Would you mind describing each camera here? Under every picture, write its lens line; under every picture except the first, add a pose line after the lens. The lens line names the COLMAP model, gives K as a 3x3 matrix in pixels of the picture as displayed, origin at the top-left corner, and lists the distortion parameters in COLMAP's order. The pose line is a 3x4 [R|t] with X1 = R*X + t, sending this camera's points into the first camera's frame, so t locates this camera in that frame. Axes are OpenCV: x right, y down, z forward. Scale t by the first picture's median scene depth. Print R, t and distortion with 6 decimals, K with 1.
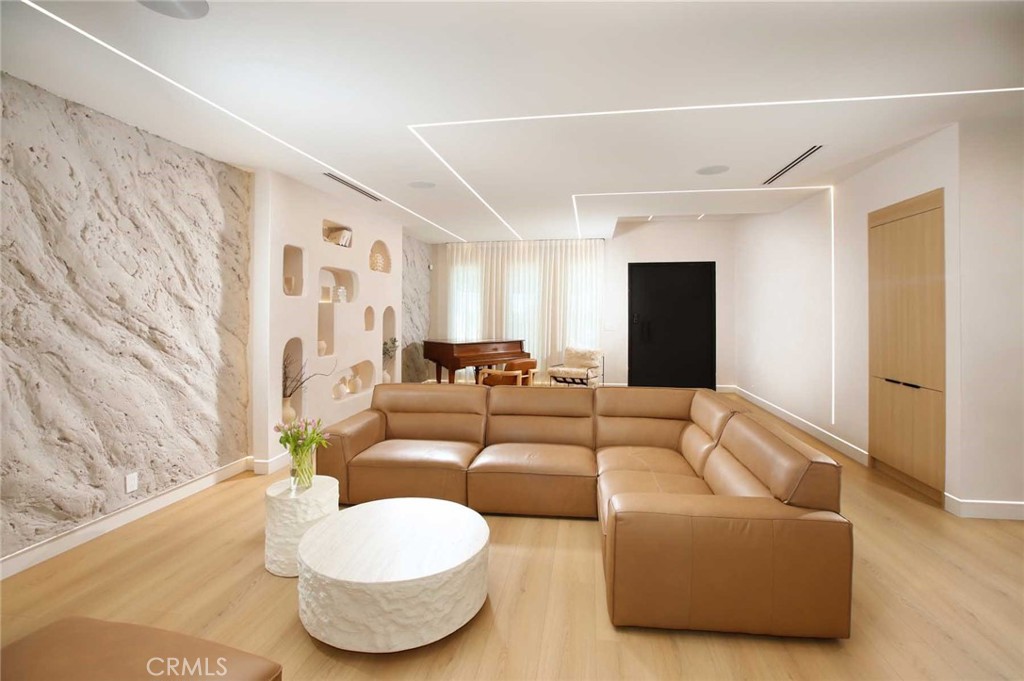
lens RADIAL K [[476.3, 0, 514.9], [0, 476.3, 308.5], [0, 0, 1]] dist [-0.002028, 0.003421]
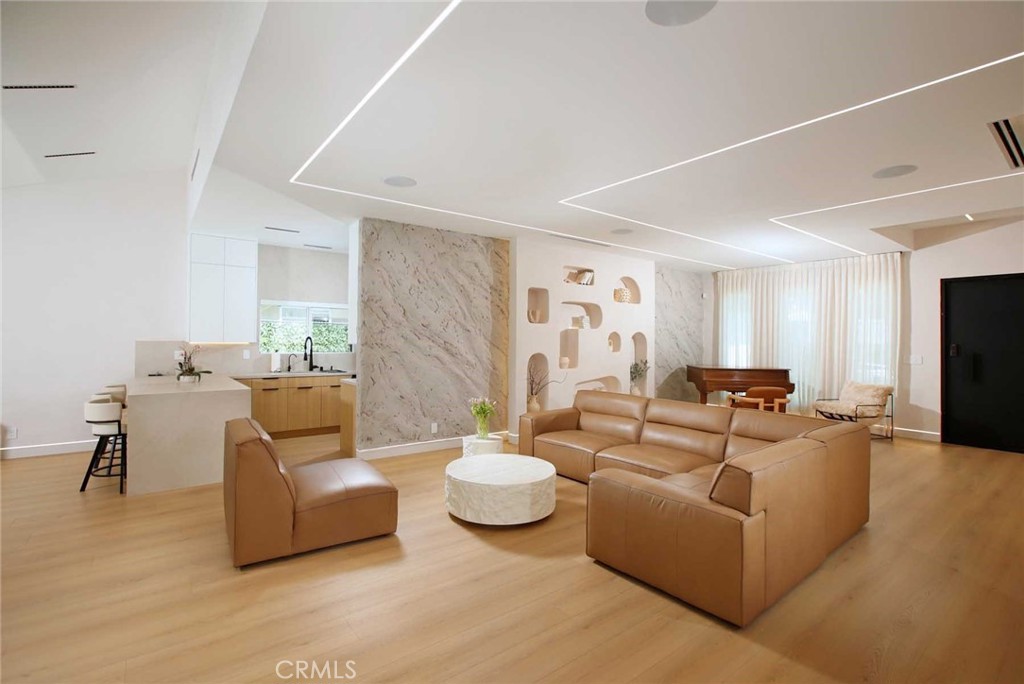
lens RADIAL K [[476.3, 0, 526.0], [0, 476.3, 334.0], [0, 0, 1]] dist [-0.002028, 0.003421]
pose [[0.749654, 0.004980, -0.661811, 0.483467], [-0.010951, 0.999928, -0.004880, 0.013762], [0.661740, 0.010906, 0.749654, -0.085270]]
